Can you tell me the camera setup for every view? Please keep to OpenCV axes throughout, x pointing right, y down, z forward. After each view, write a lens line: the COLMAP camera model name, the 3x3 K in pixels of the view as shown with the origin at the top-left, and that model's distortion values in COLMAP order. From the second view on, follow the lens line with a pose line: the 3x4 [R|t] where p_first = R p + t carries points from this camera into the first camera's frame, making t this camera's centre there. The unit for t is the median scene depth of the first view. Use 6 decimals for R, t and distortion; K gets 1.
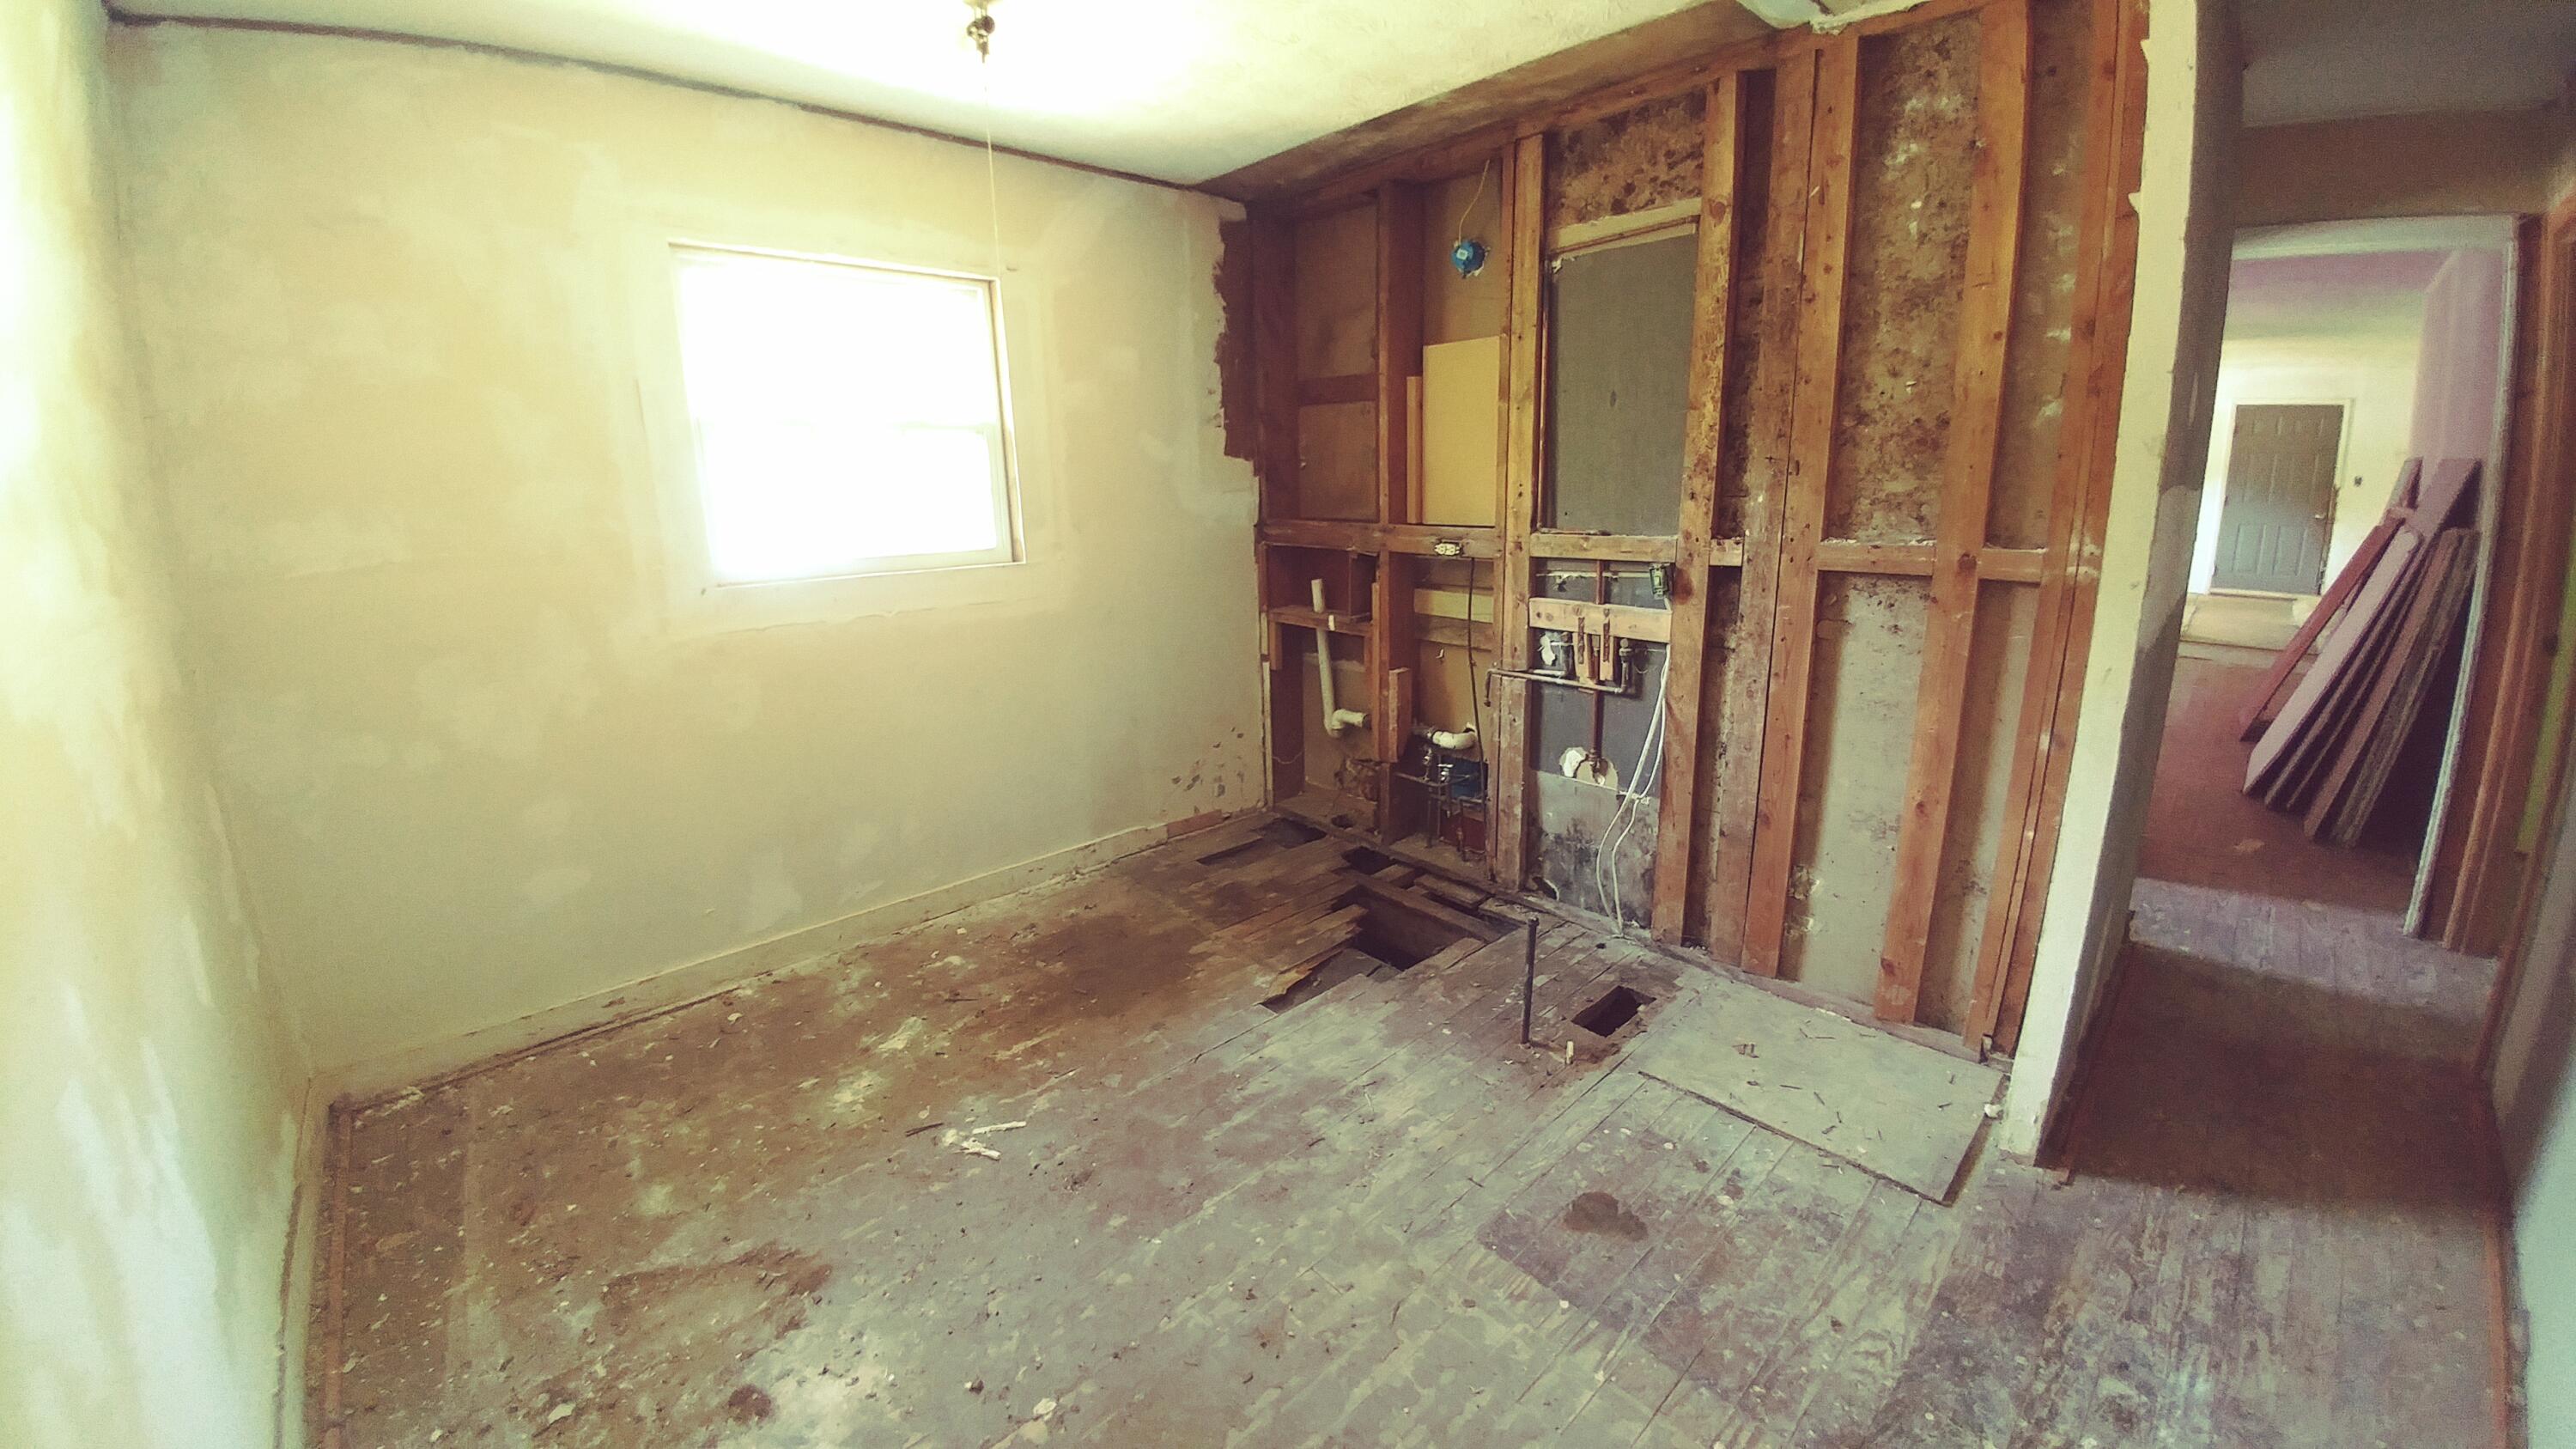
lens RADIAL K [[923.6, 0, 1277.9], [0, 923.6, 682.2], [0, 0, 1]] dist [-0.020696, -0.015418]
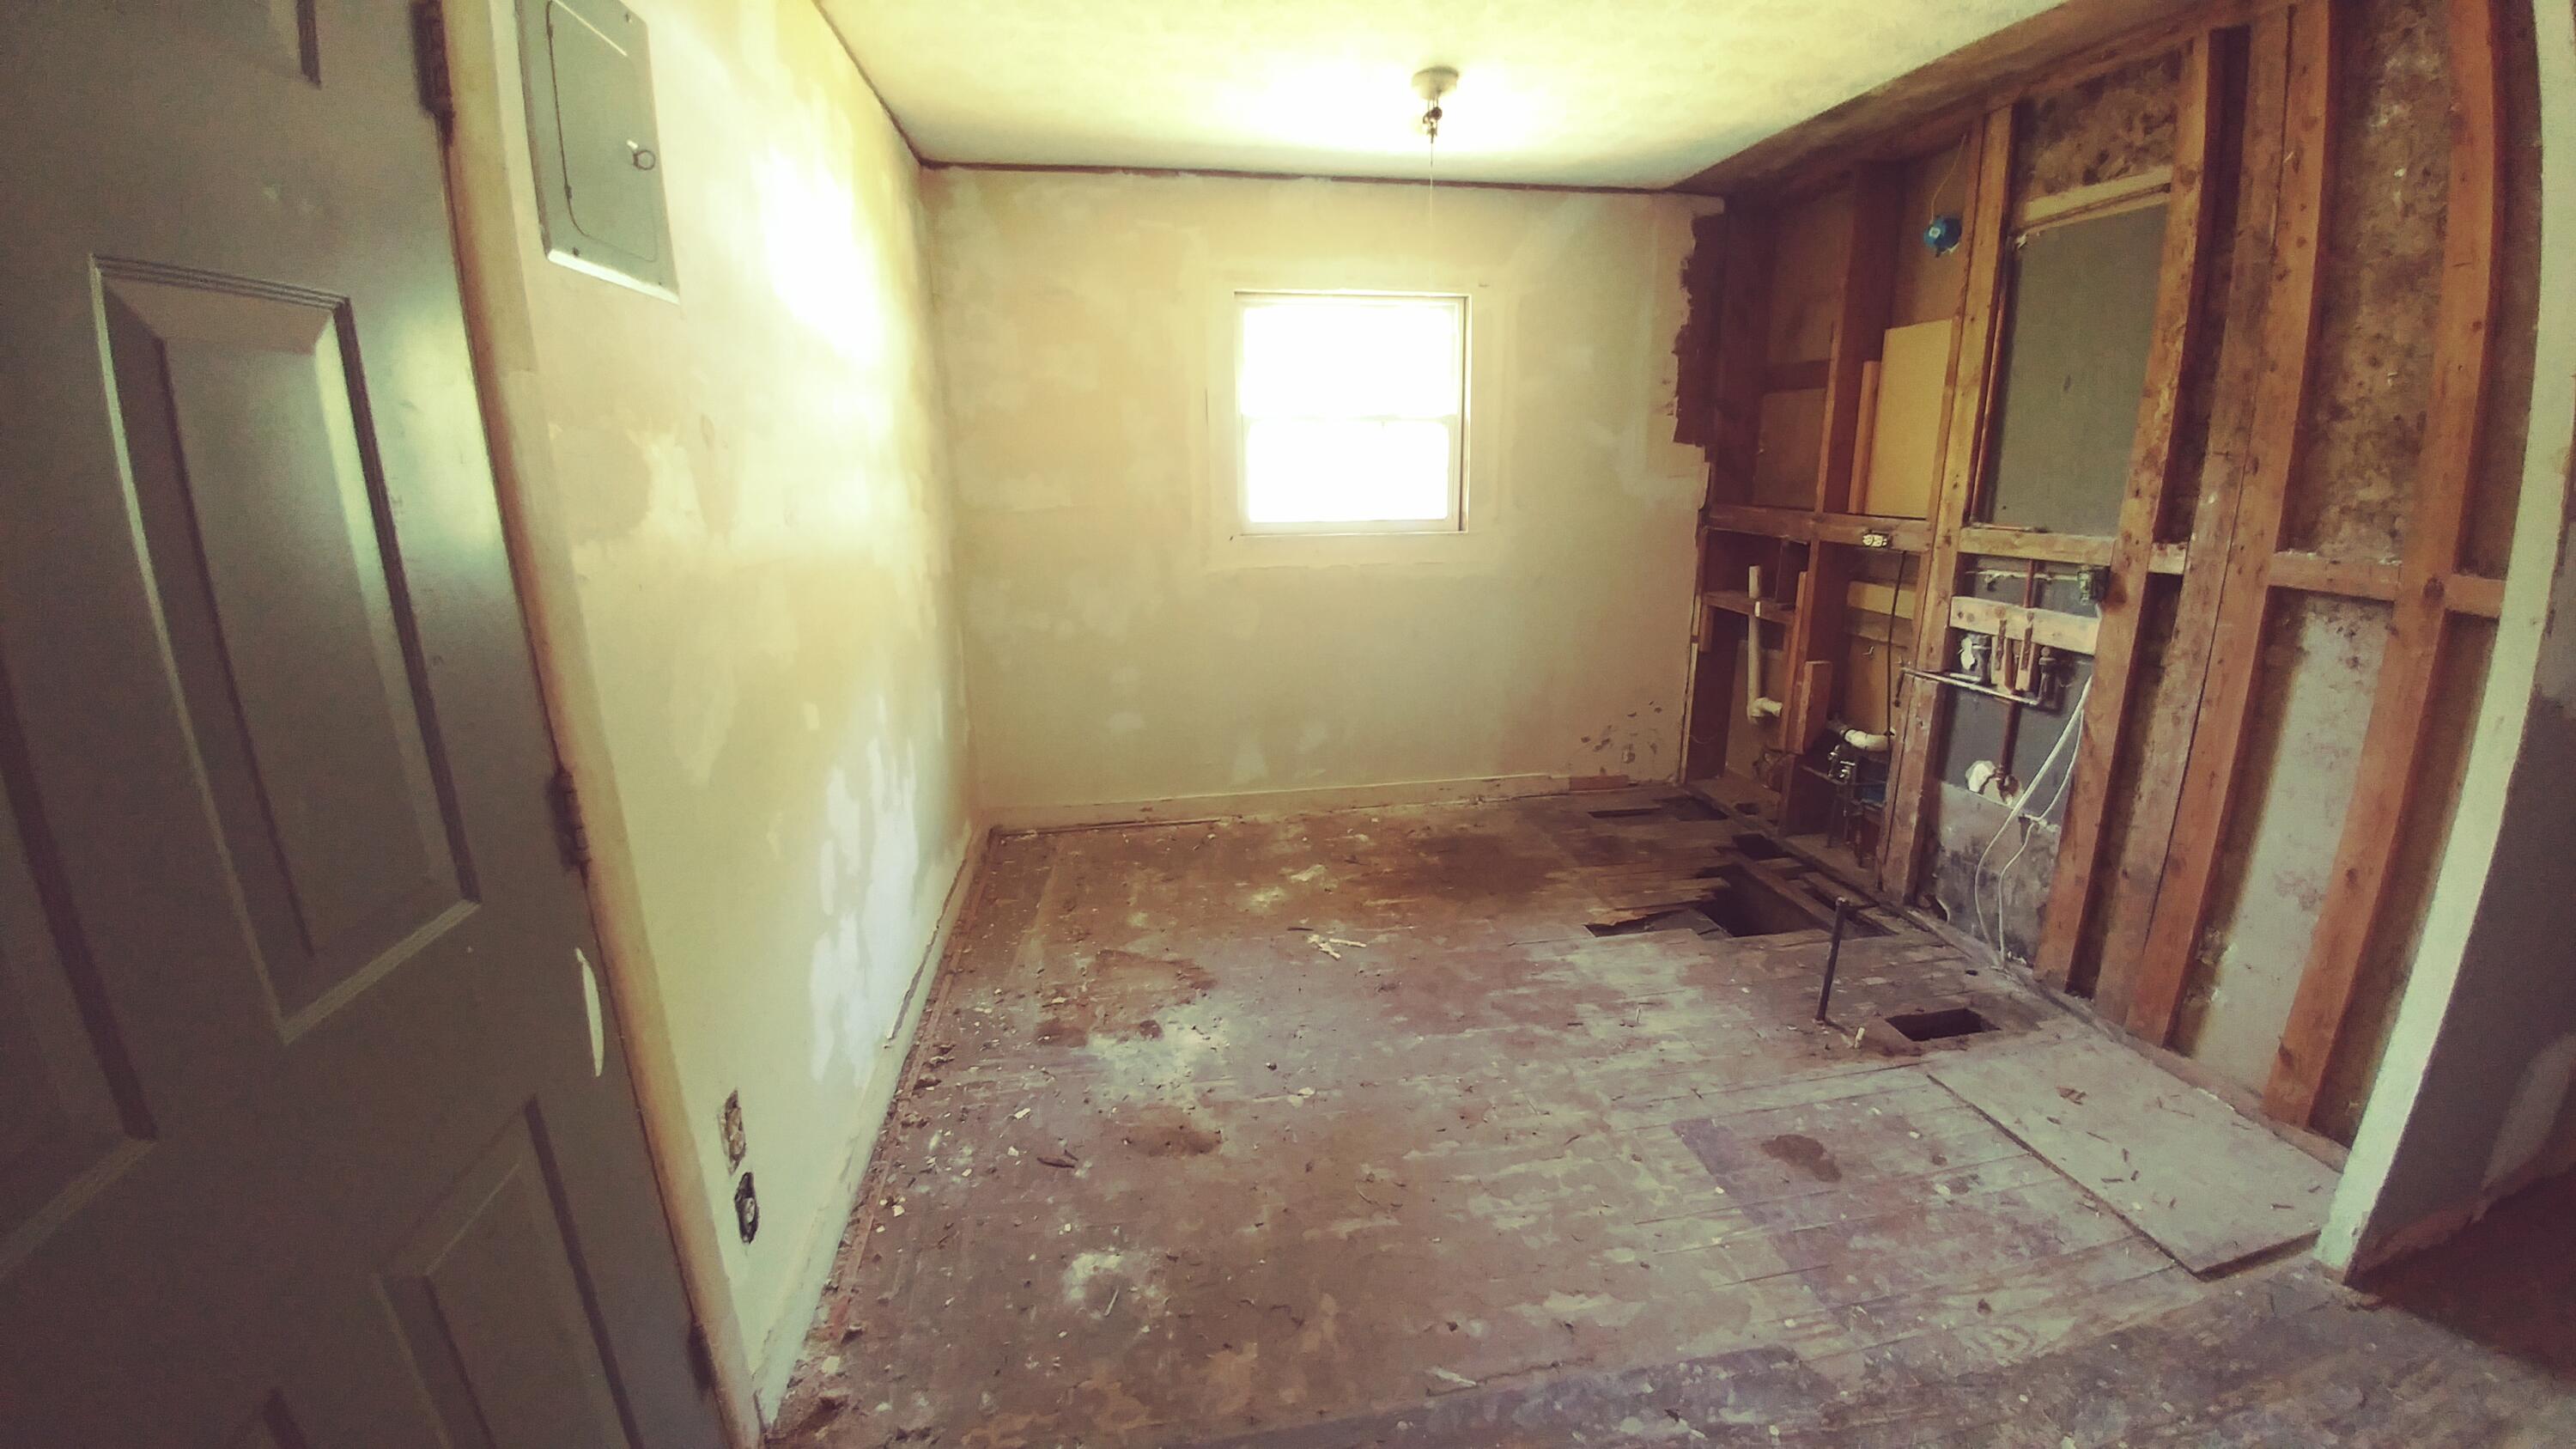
lens RADIAL K [[923.6, 0, 1277.9], [0, 923.6, 682.2], [0, 0, 1]] dist [-0.020696, -0.015418]
pose [[0.834831, 0.135329, -0.533614, 0.230177], [-0.124750, 0.990603, 0.056056, 0.033774], [0.536186, 0.019771, 0.843868, -0.171345]]
